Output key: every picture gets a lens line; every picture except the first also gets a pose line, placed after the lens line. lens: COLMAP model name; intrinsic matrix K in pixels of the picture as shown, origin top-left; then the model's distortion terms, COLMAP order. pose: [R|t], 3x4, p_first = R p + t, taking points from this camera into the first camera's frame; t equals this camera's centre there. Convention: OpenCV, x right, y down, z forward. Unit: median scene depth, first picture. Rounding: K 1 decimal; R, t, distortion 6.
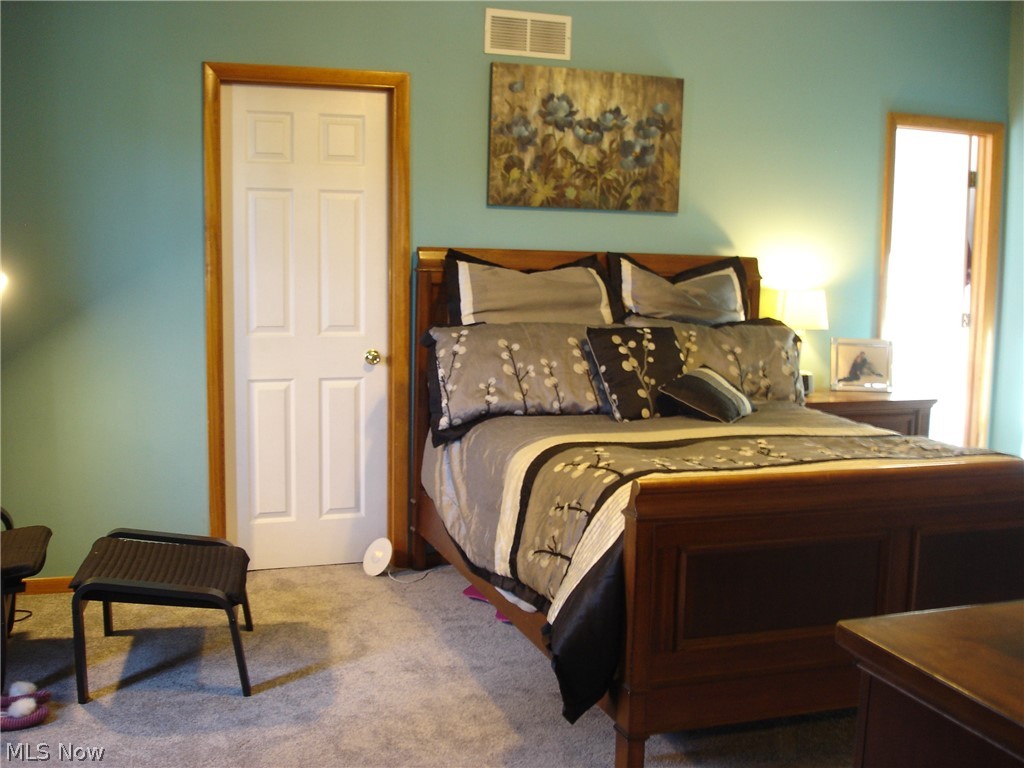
lens RADIAL K [[1158.0, 0, 512.0], [0, 1158.0, 384.0], [0, 0, 1]] dist [-0.053478, -0.168304]
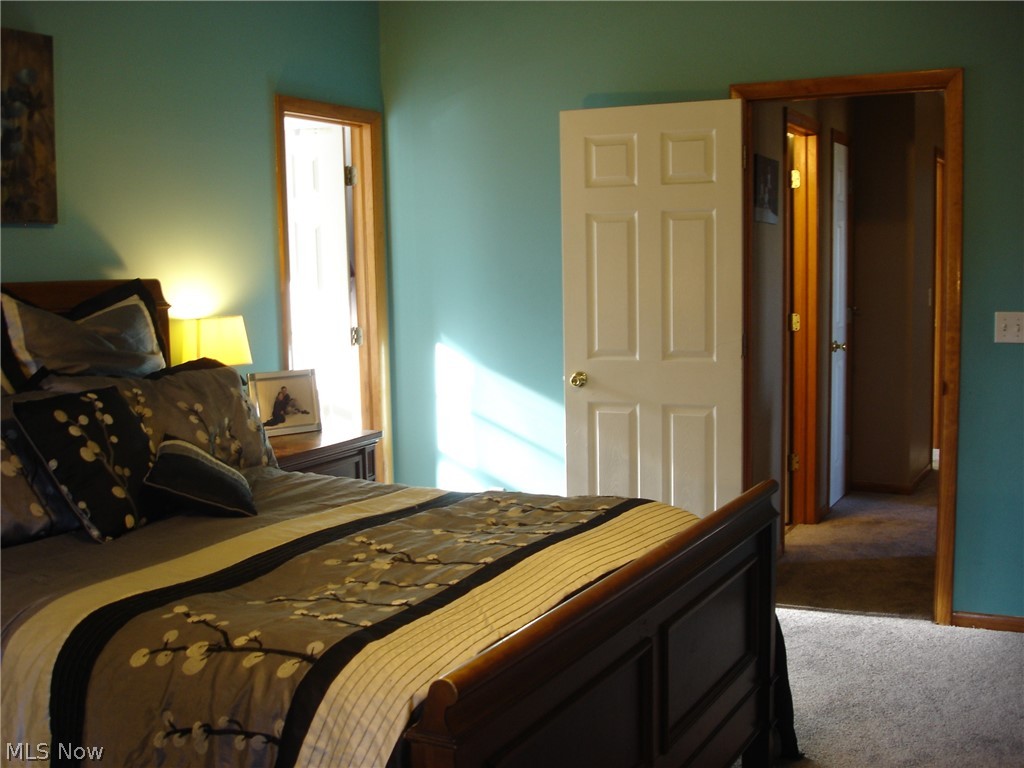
lens RADIAL K [[1158.0, 0, 512.0], [0, 1158.0, 384.0], [0, 0, 1]] dist [-0.053478, -0.168304]
pose [[0.743284, -0.109250, 0.659996, -0.125645], [0.115303, 0.992732, 0.034474, -0.042869], [-0.658965, 0.050476, 0.750478, 0.300939]]
